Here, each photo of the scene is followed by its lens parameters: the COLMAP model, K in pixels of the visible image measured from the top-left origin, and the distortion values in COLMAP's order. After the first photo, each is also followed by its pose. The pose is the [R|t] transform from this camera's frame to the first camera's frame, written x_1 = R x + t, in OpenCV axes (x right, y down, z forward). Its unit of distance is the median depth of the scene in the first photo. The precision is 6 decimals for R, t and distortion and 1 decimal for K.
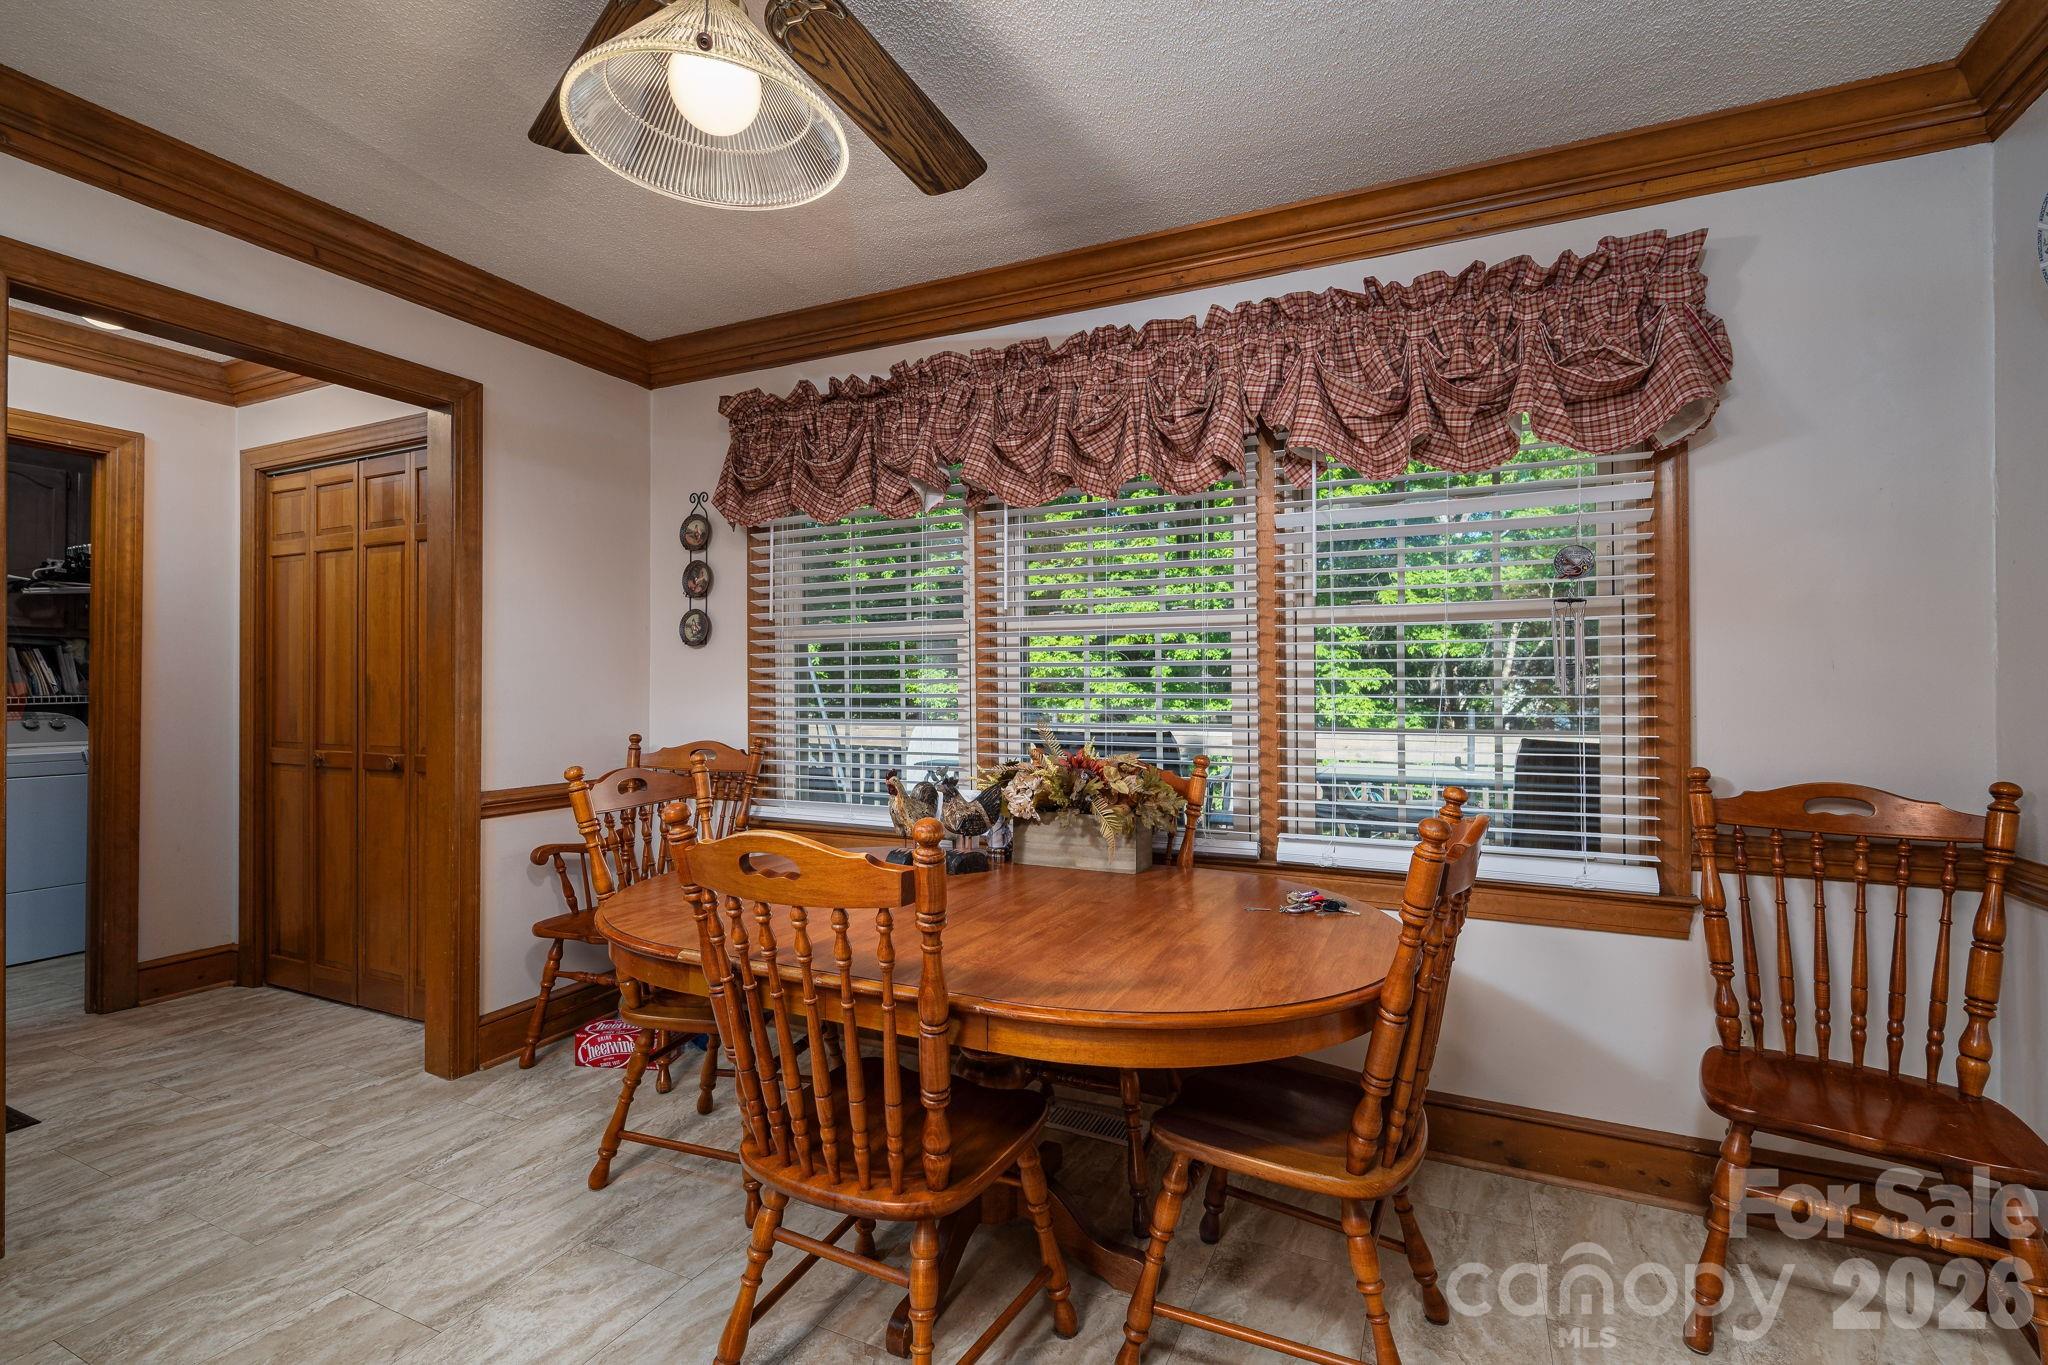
lens RADIAL K [[881.0, 0, 1013.1], [0, 881.0, 683.9], [0, 0, 1]] dist [-0.000623, 0.000797]
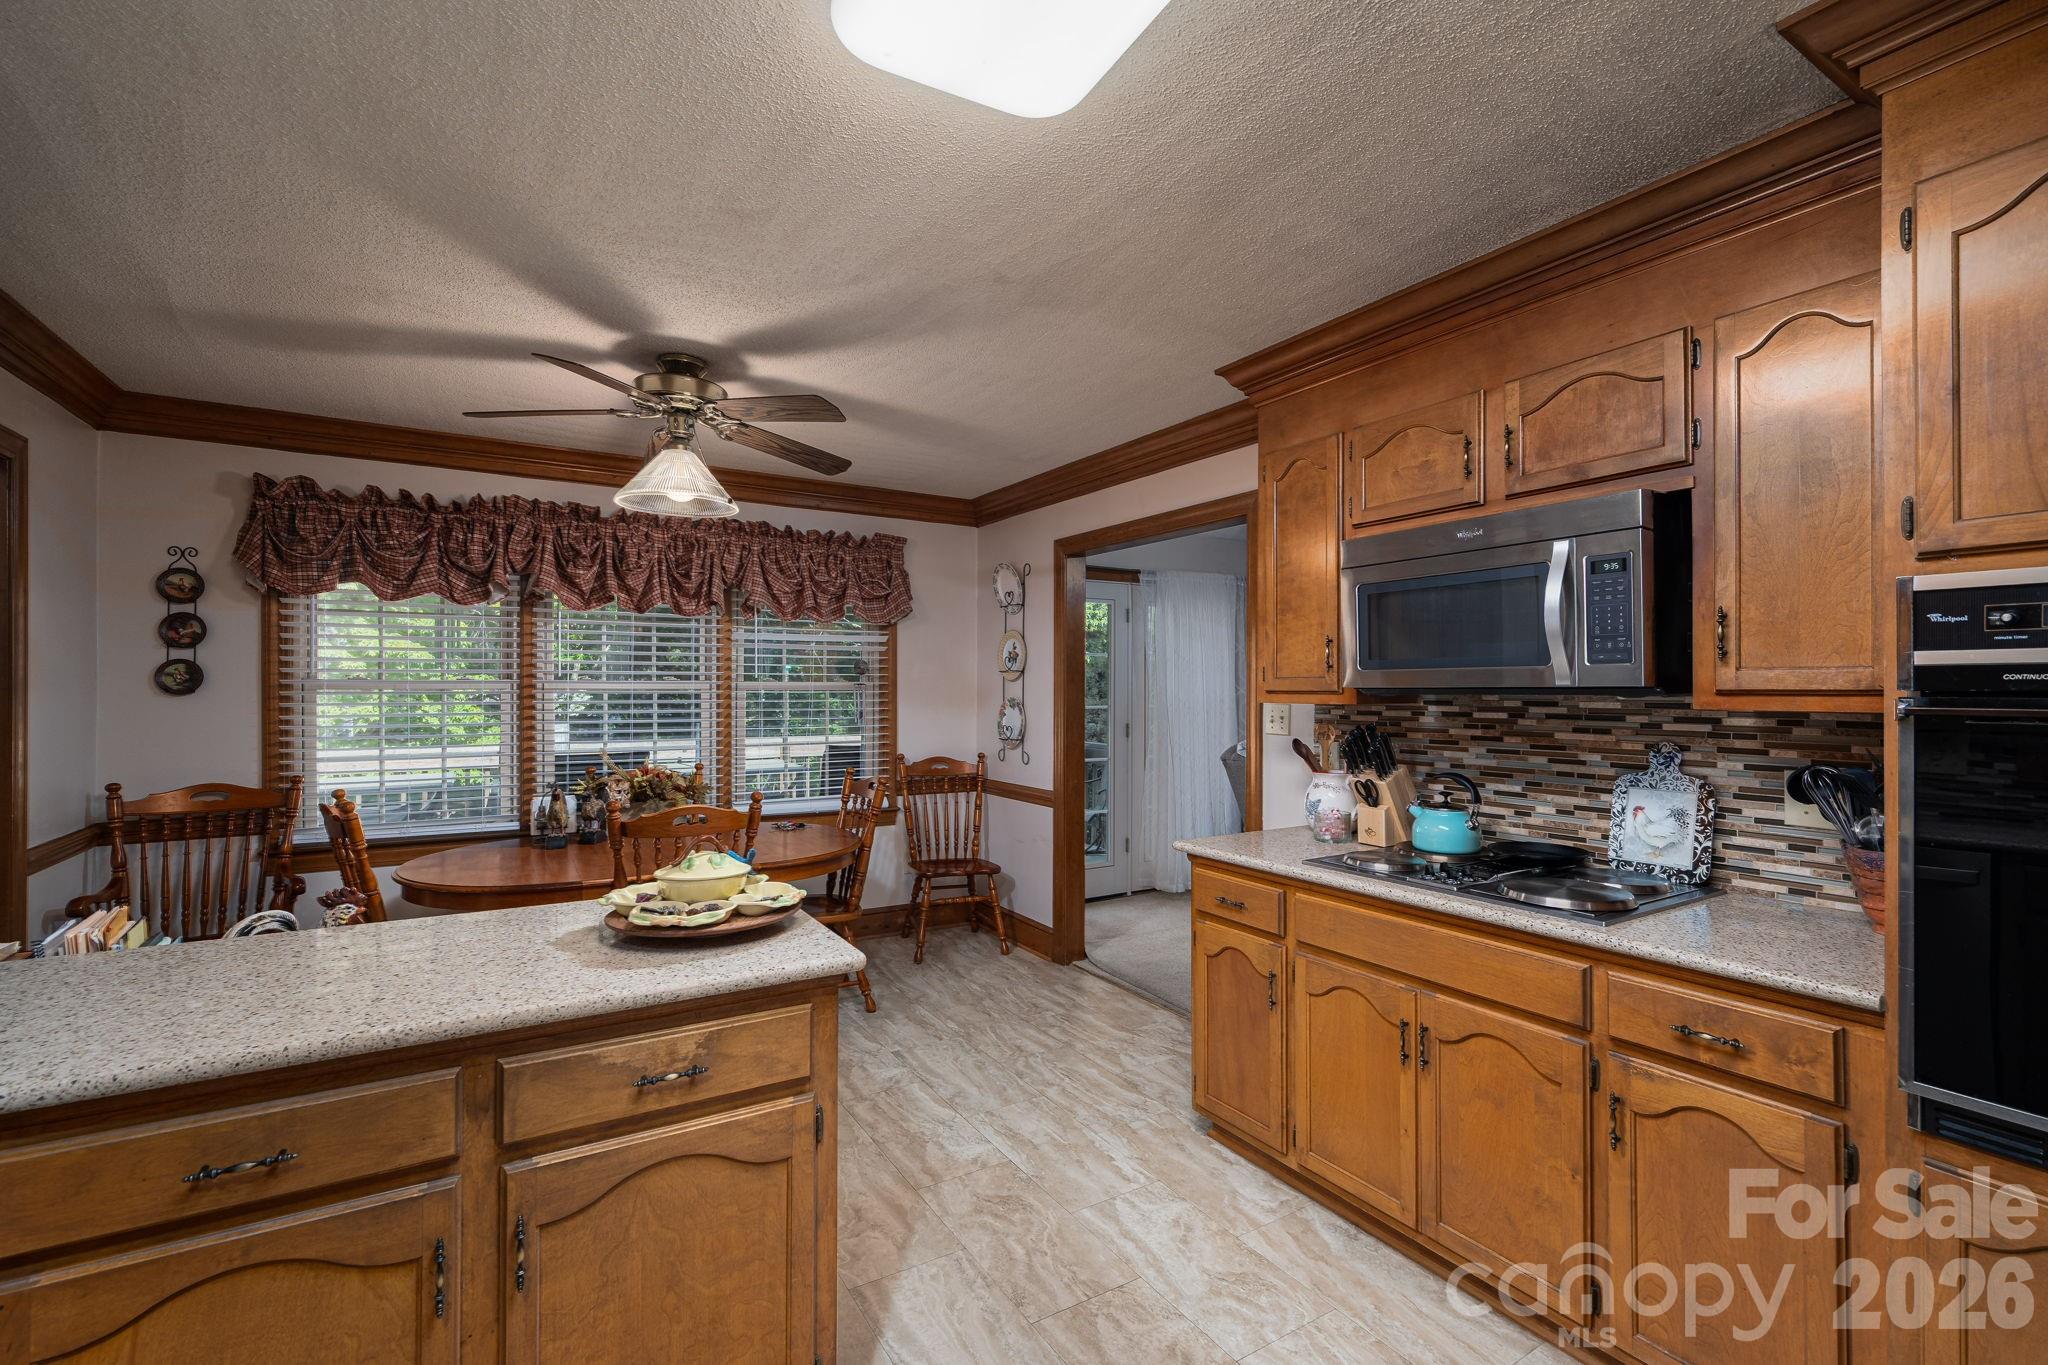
lens RADIAL K [[881.0, 0, 1045.9], [0, 881.0, 689.2], [0, 0, 1]] dist [-0.000623, 0.000797]
pose [[0.536920, 0.003024, 0.843628, -1.022698], [-0.008962, 0.999958, 0.002120, -0.089355], [-0.843586, -0.008699, 0.536924, -0.625545]]
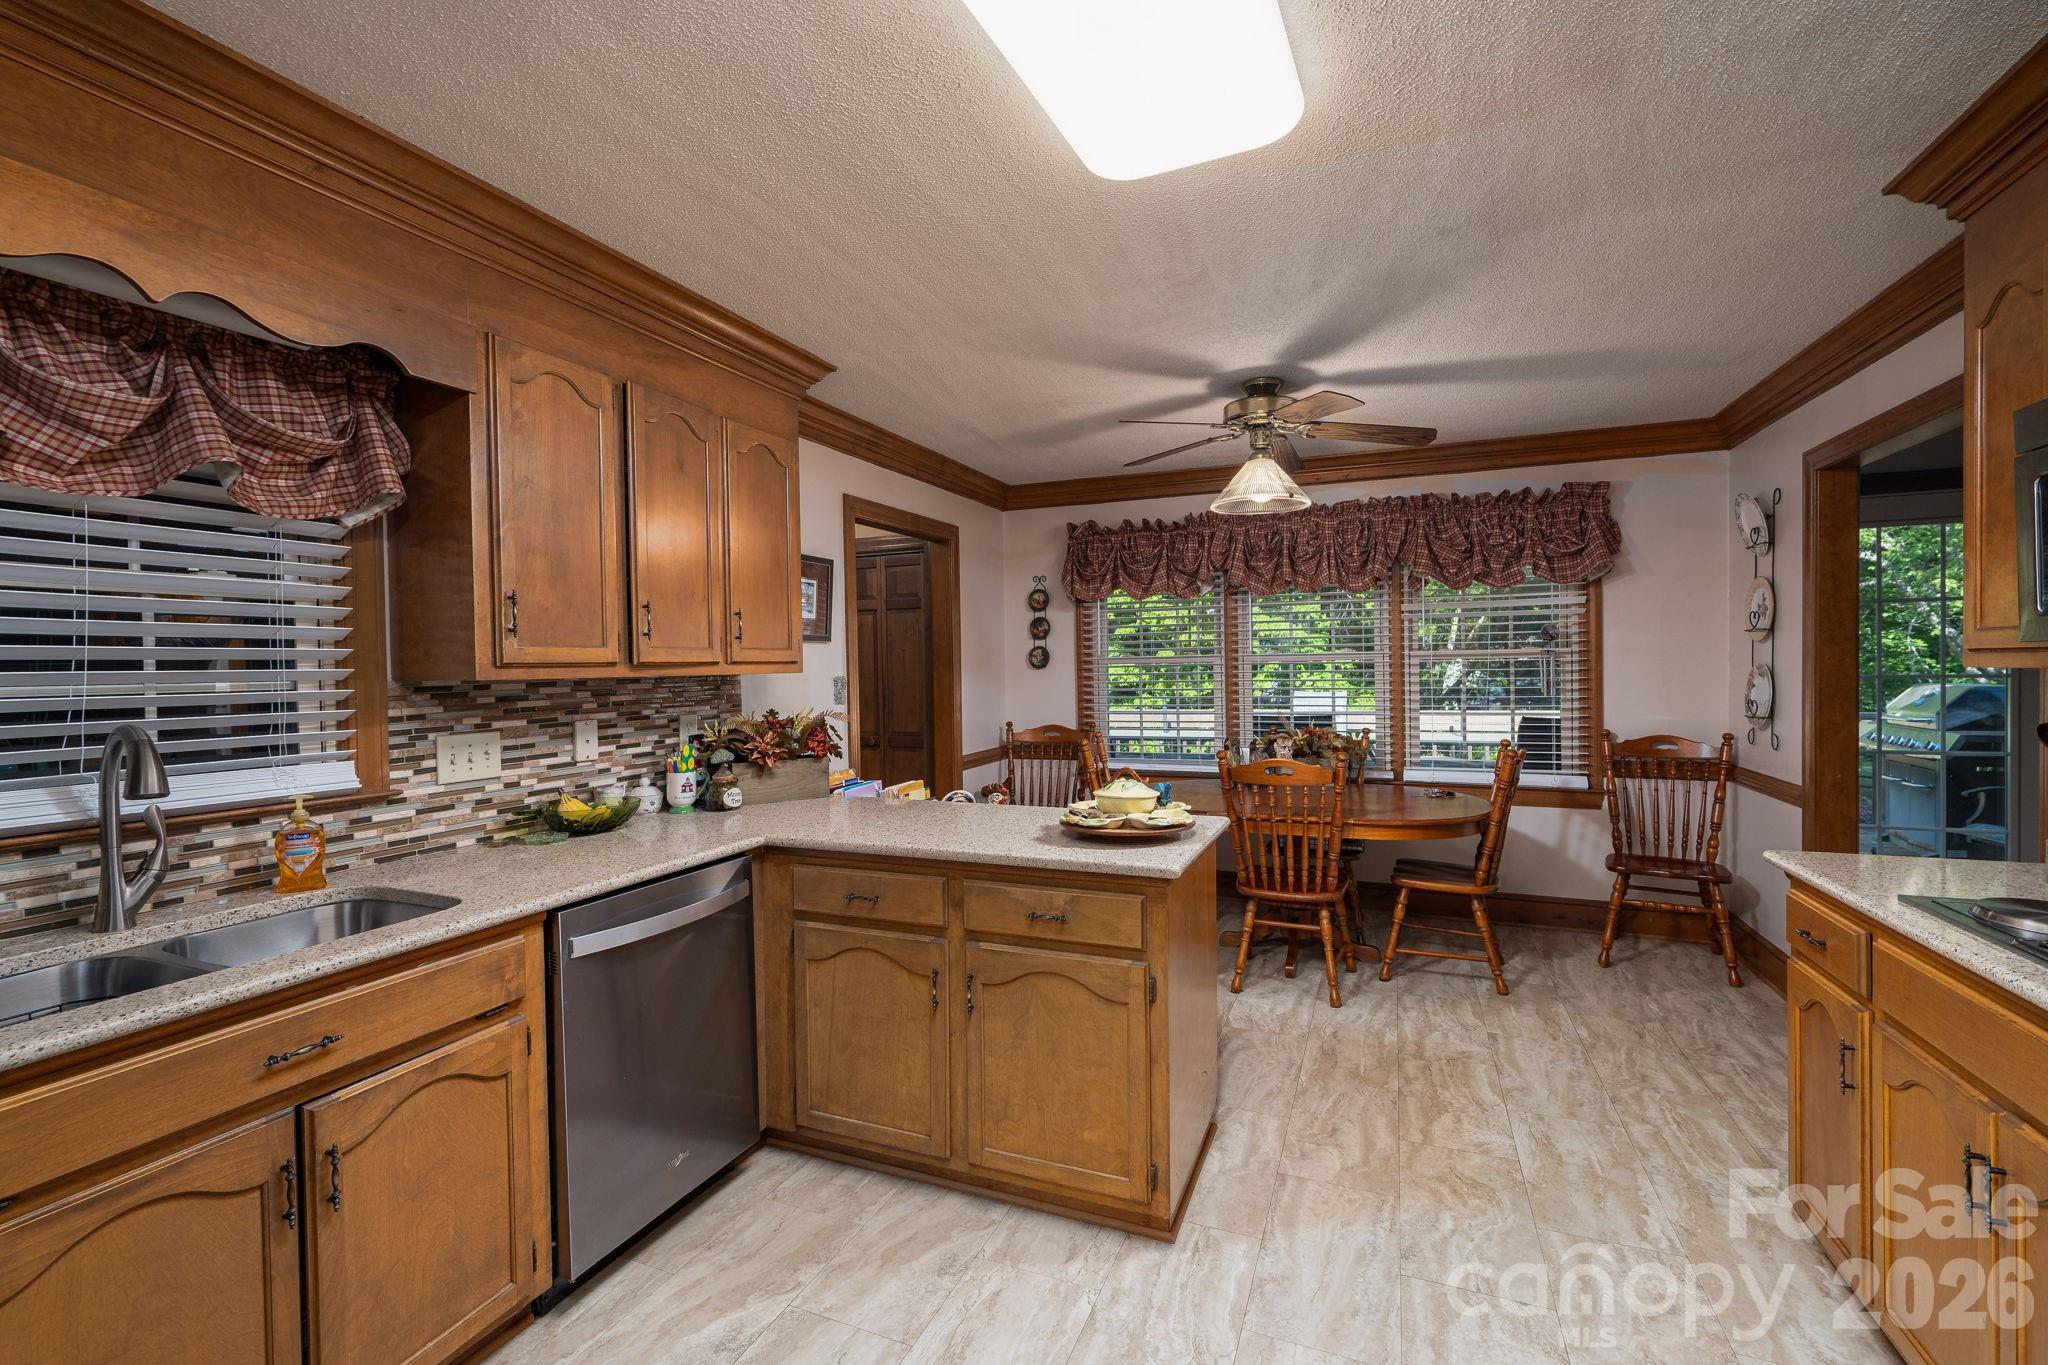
lens RADIAL K [[881.0, 0, 1035.2], [0, 881.0, 680.7], [0, 0, 1]] dist [-0.000623, 0.000797]
pose [[0.997071, -0.014239, 0.075143, -0.732919], [0.012469, 0.999635, 0.023972, -0.088078], [-0.075457, -0.022965, 0.996885, -0.985935]]
